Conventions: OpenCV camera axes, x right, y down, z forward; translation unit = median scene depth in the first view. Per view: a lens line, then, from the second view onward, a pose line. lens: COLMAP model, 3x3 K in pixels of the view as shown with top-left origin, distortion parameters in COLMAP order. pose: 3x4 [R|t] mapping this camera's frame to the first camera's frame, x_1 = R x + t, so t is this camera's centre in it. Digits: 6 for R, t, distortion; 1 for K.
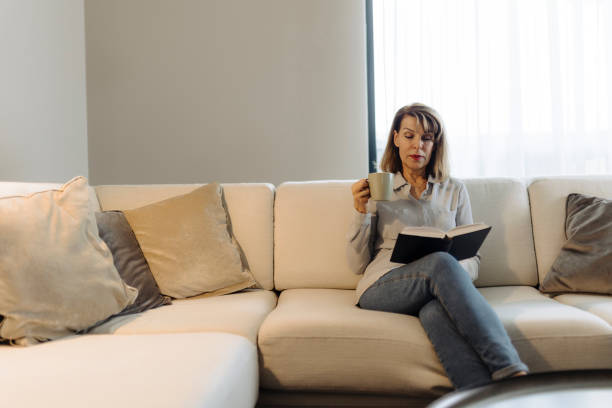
lens RADIAL K [[560.4, 0, 306.0], [0, 560.4, 204.0], [0, 0, 1]] dist [0.001913, 0.001560]
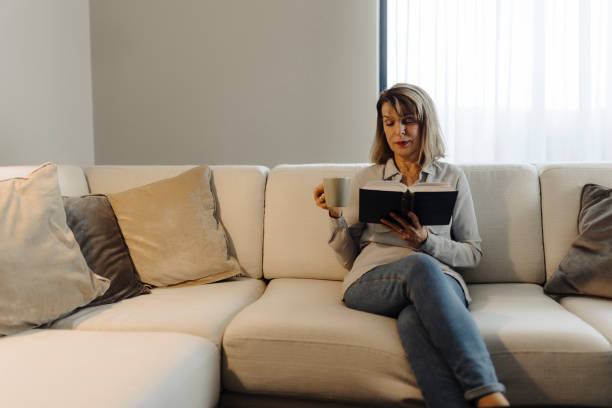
lens RADIAL K [[560.4, 0, 306.0], [0, 560.4, 204.0], [0, 0, 1]] dist [0.001913, 0.001560]
pose [[0.996535, 0.020066, -0.080719, 0.109155], [-0.014875, 0.997813, 0.064403, -0.043996], [0.081835, -0.062979, 0.994654, 0.069255]]
